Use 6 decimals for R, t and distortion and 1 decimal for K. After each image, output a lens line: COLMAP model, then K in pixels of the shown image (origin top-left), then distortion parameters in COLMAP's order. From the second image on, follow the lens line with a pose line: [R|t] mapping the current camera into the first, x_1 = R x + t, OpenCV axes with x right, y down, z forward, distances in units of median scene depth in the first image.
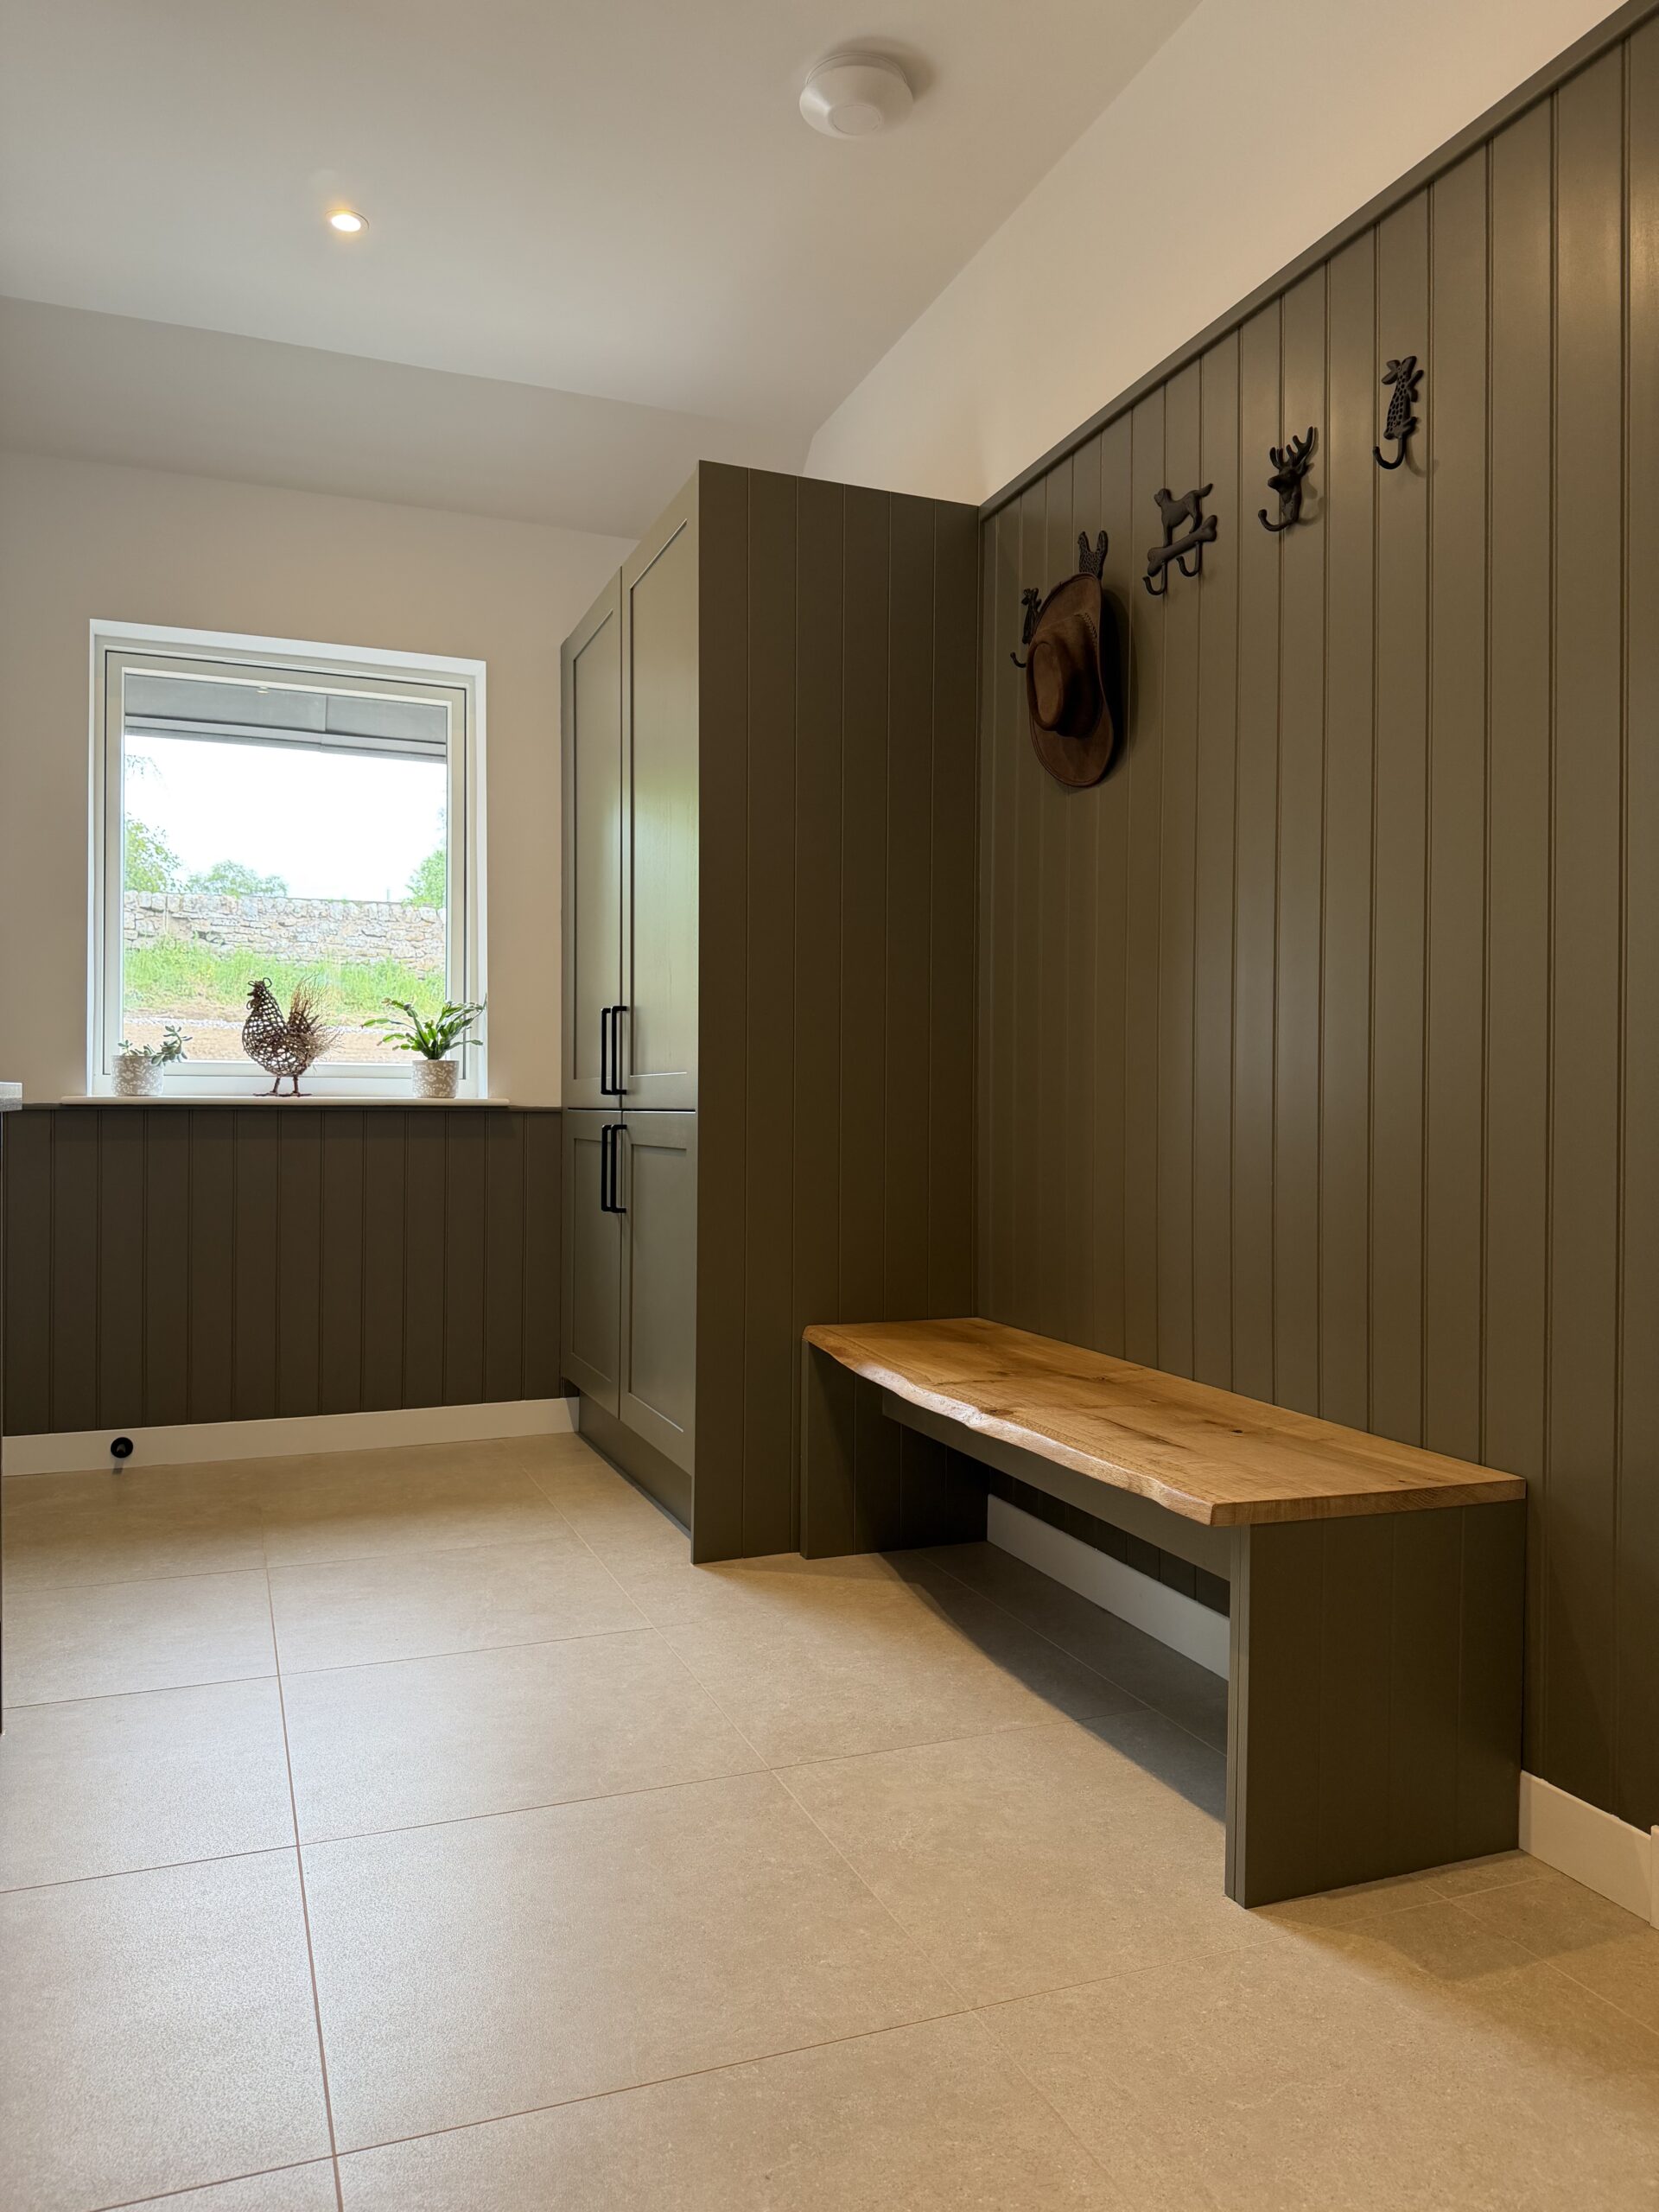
lens RADIAL K [[1536.8, 0, 836.8], [0, 1536.8, 1105.0], [0, 0, 1]] dist [0.123307, -0.224556]
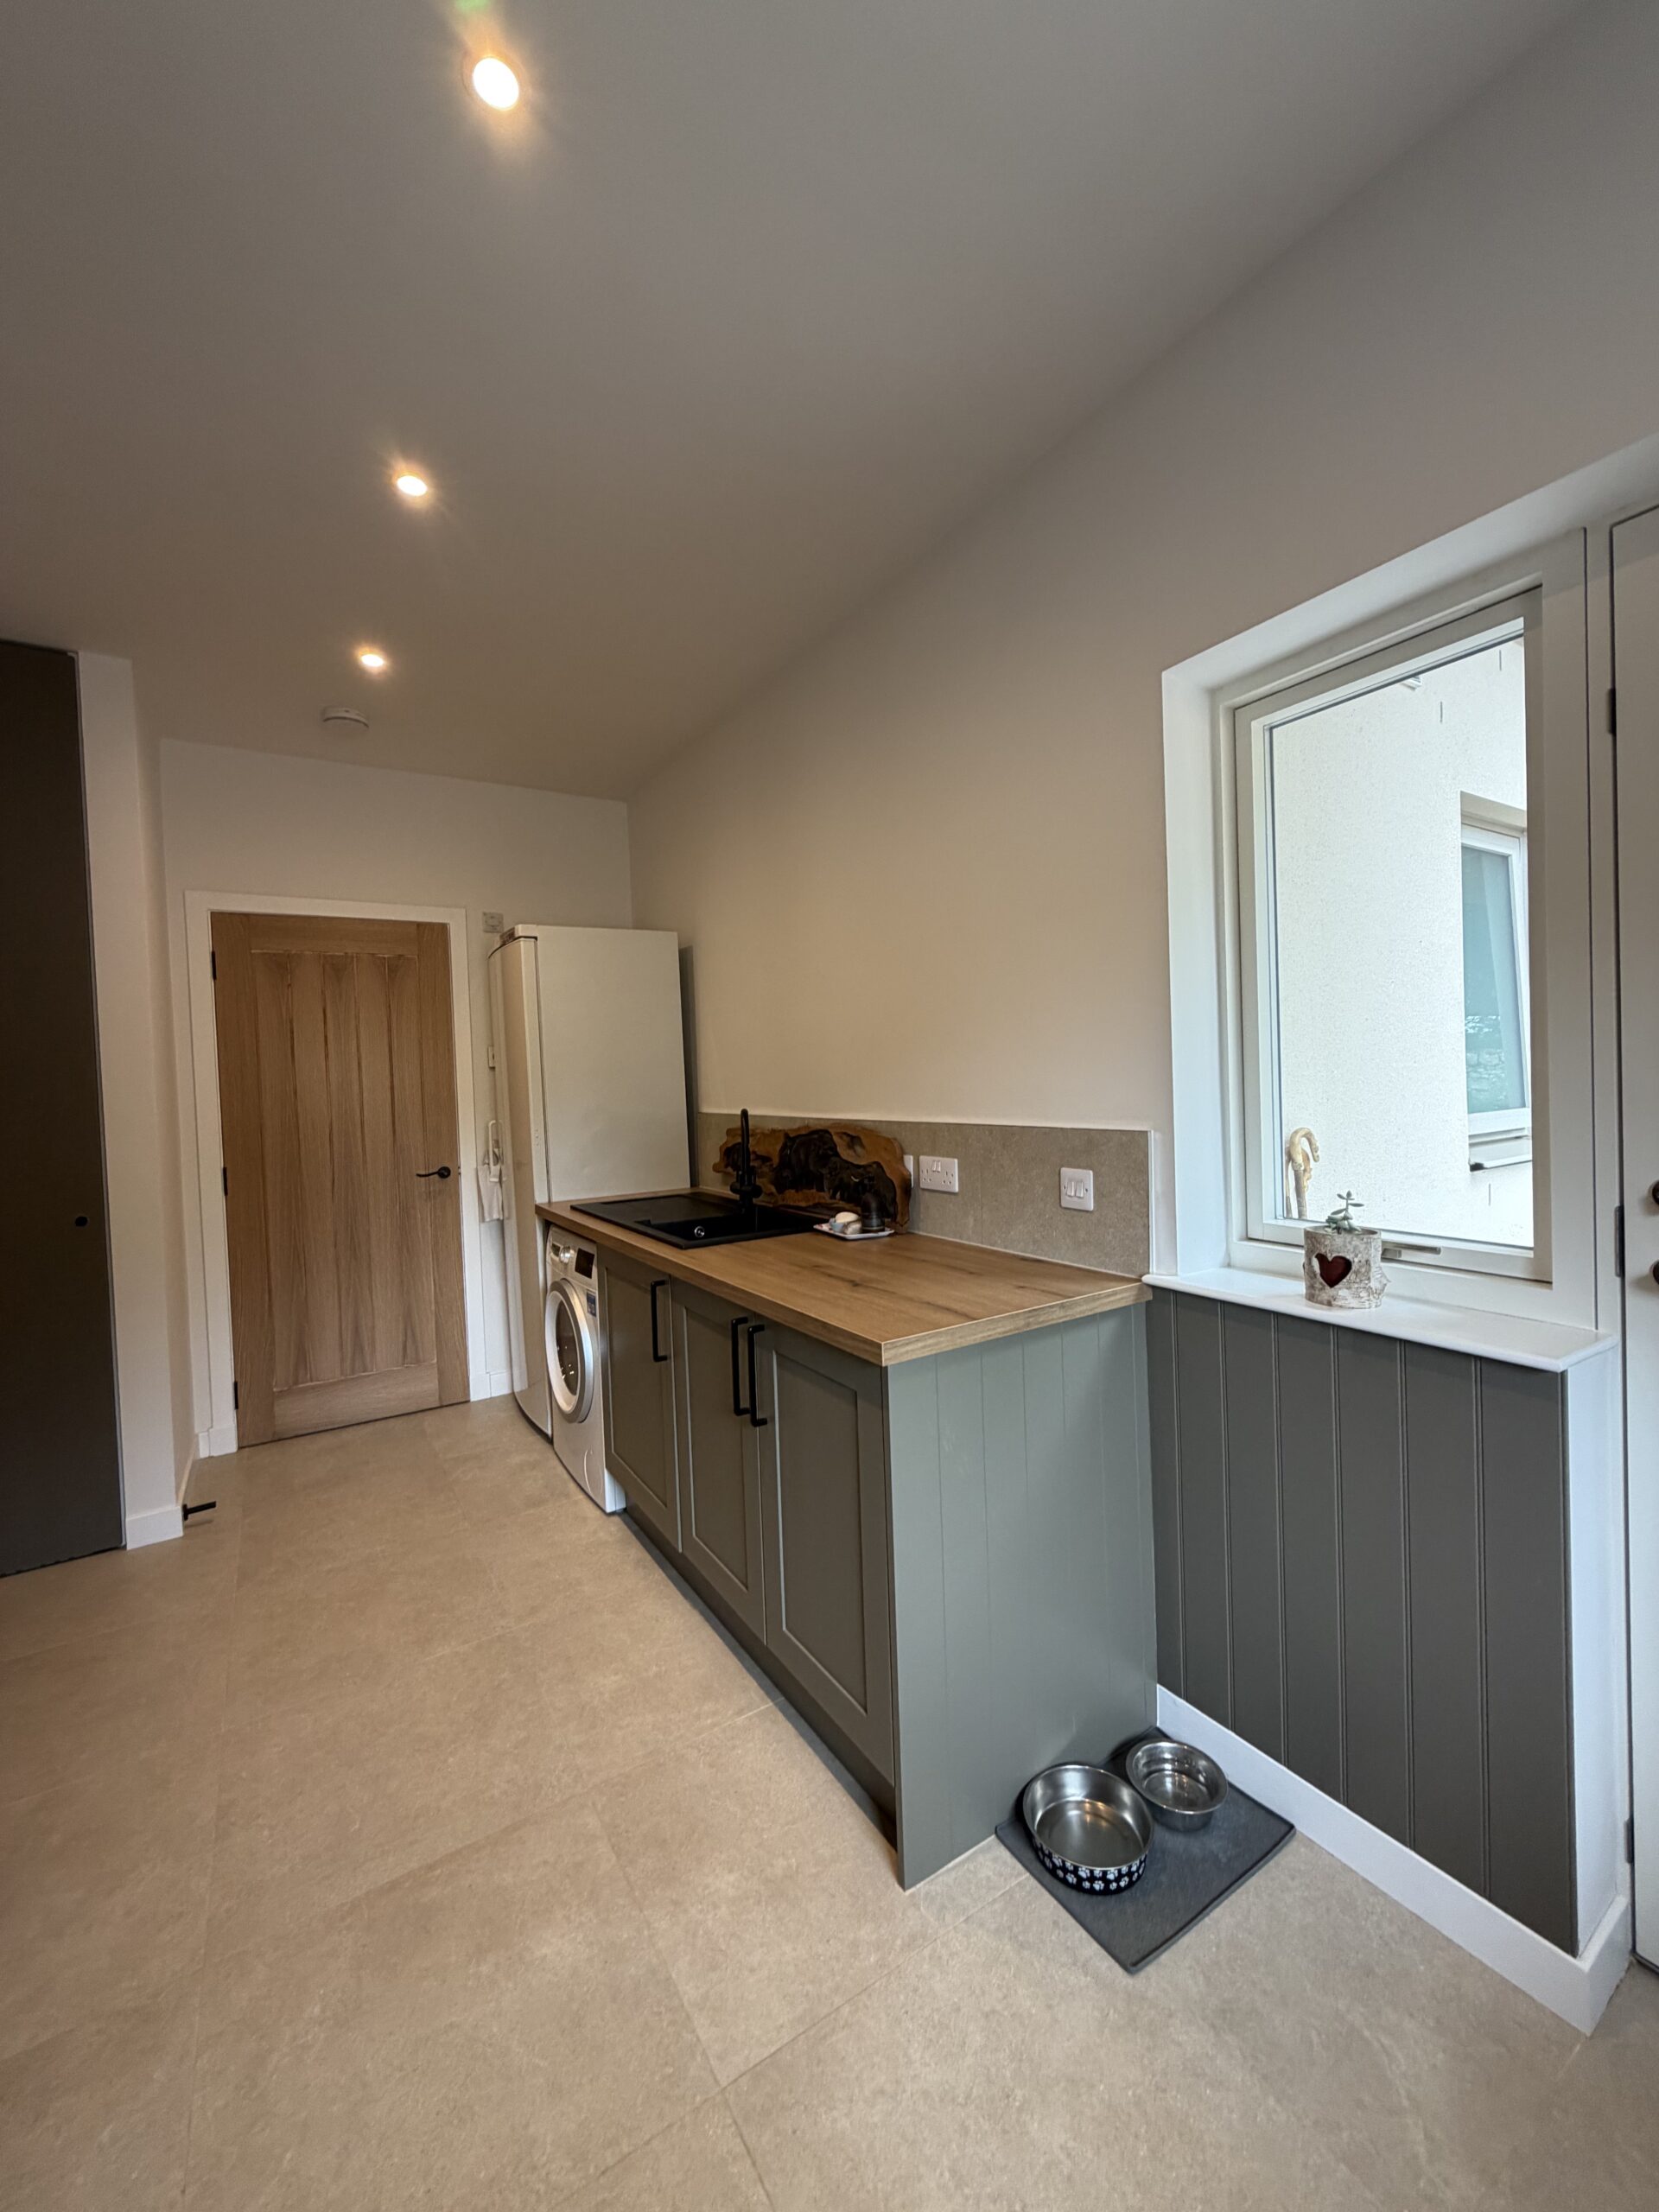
lens RADIAL K [[877.2, 0, 828.5], [0, 877.2, 1097.1], [0, 0, 1]] dist [-0.000834, 0.000296]
pose [[-0.983435, 0.032533, -0.178315, -0.274868], [0.029072, 0.999335, 0.021993, -0.148283], [0.178912, 0.016444, -0.983728, 1.164871]]
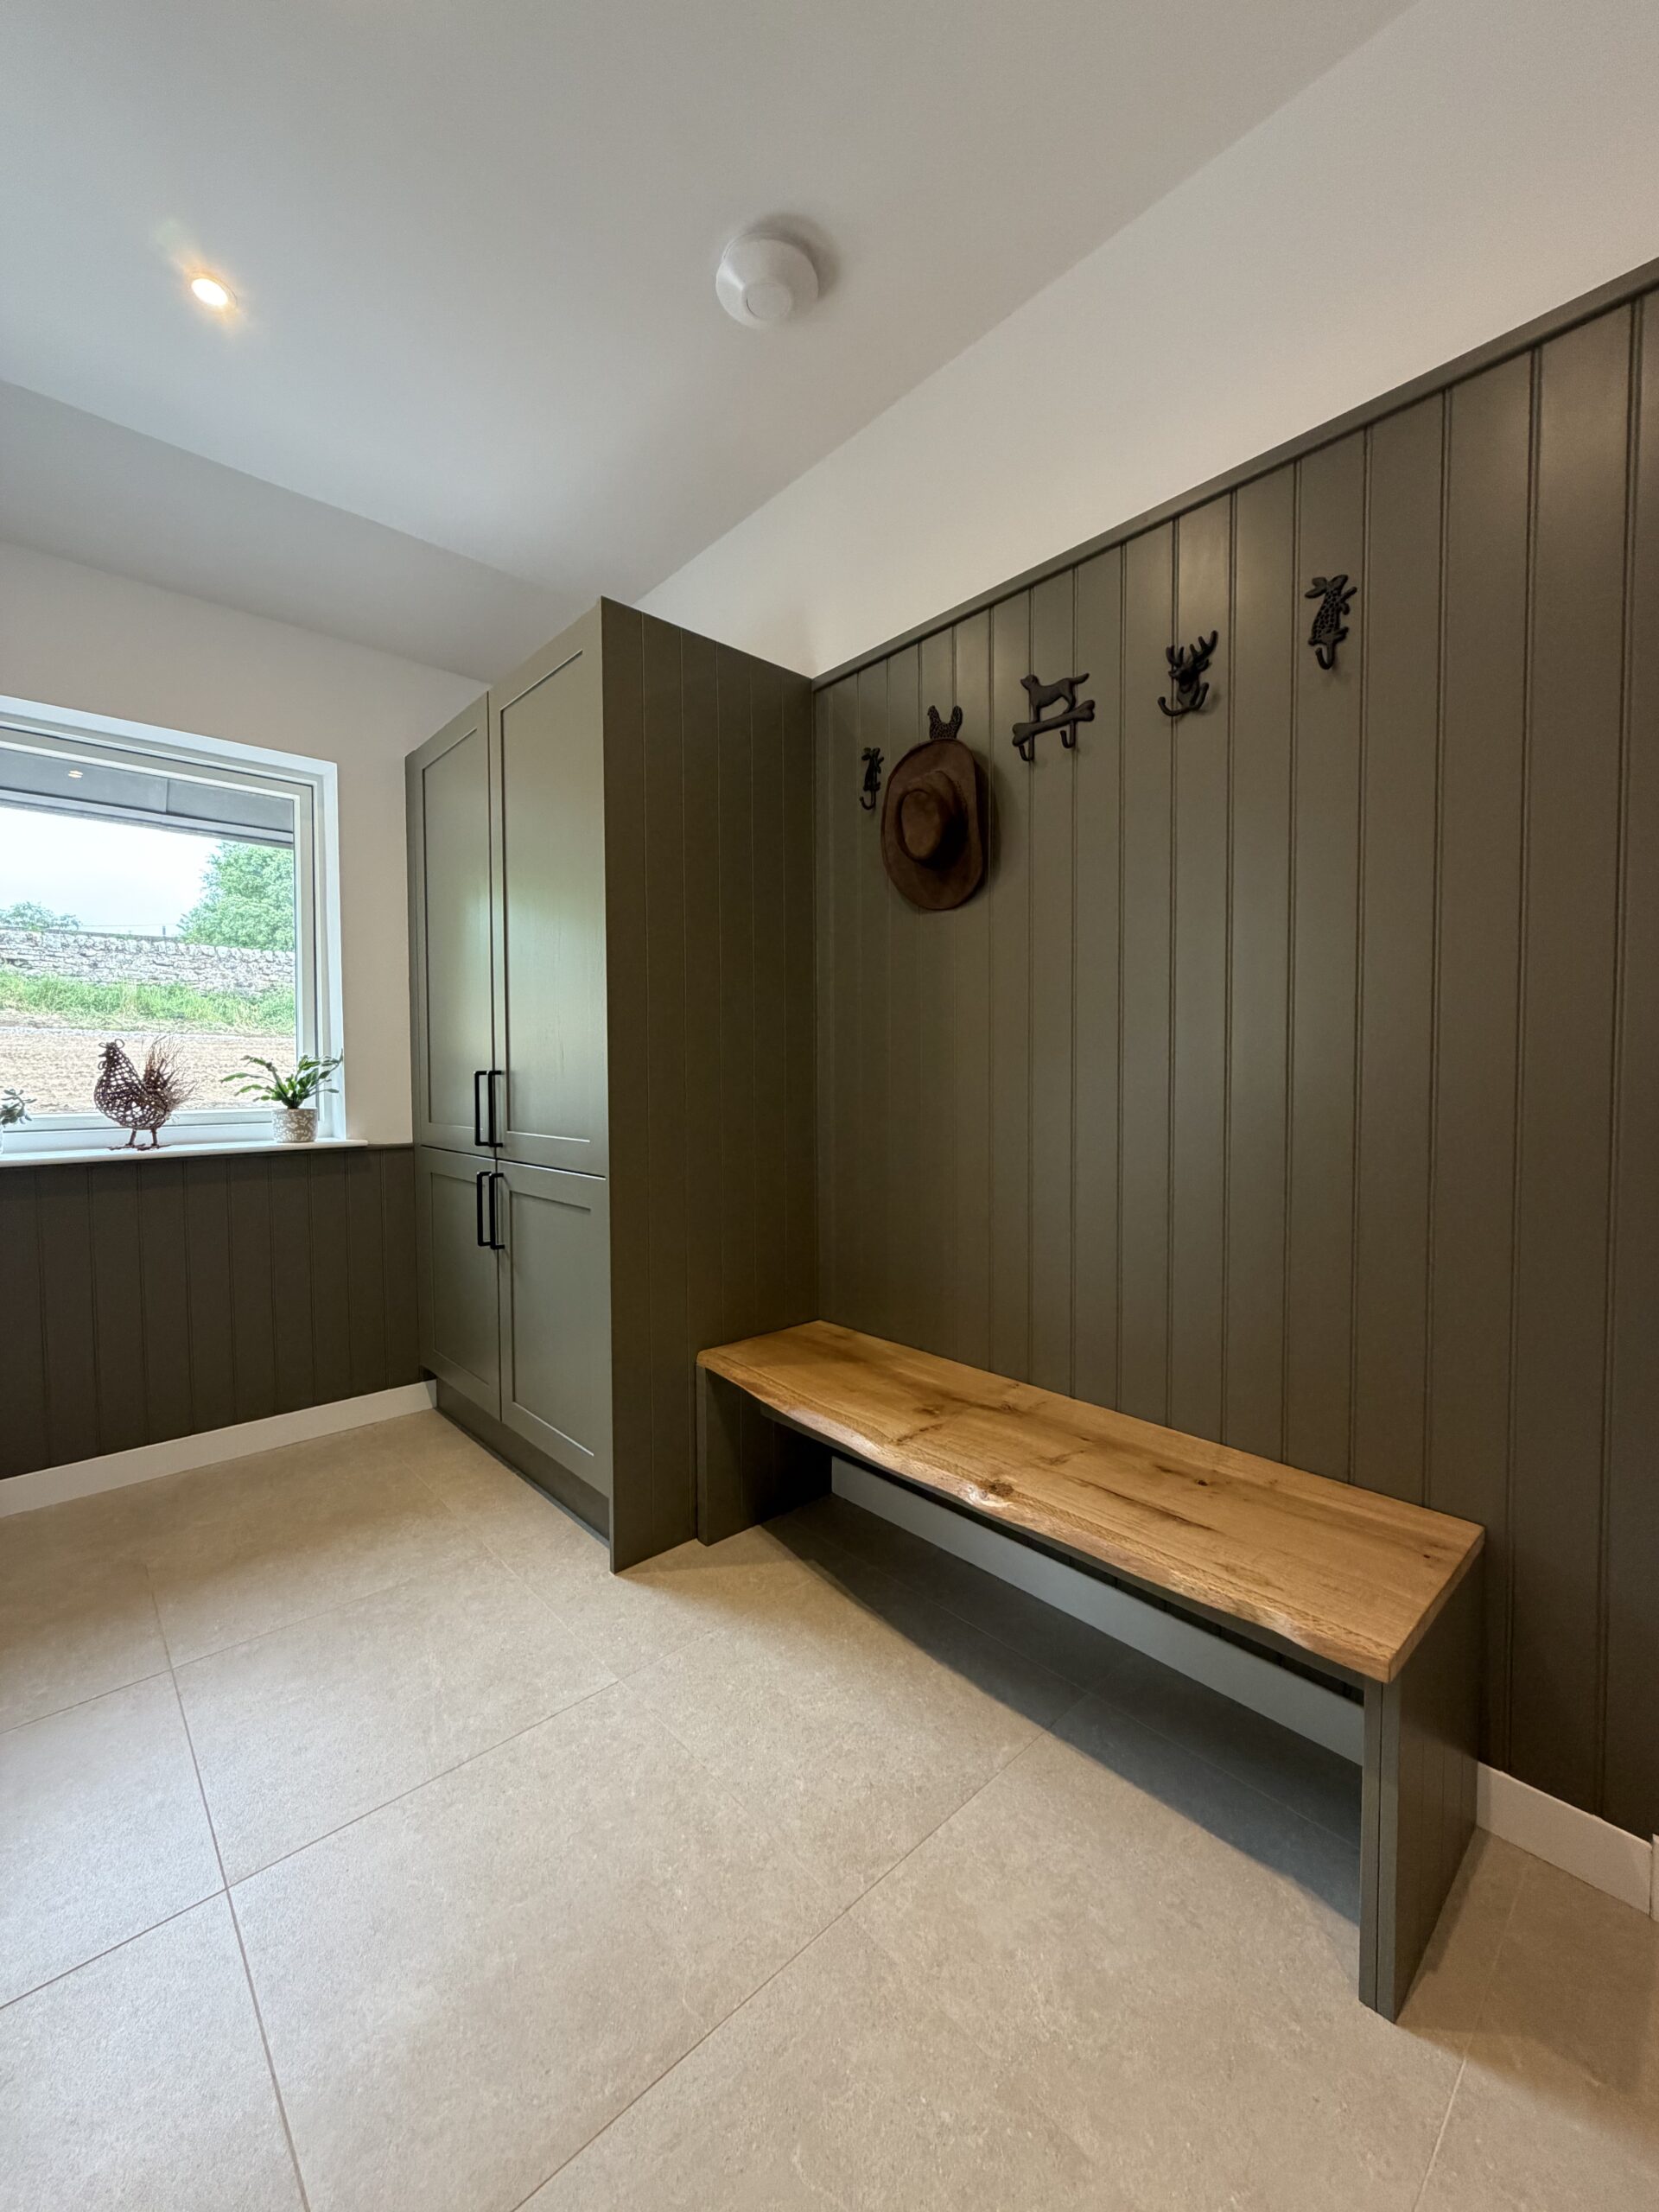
lens RADIAL K [[878.0, 0, 828.3], [0, 878.0, 1097.1], [0, 0, 1]] dist [-0.000422, 0.000057]
pose [[0.934489, -0.021775, 0.355325, -0.163250], [0.010634, 0.999390, 0.033279, -0.073787], [-0.355832, -0.027320, 0.934150, 0.339711]]
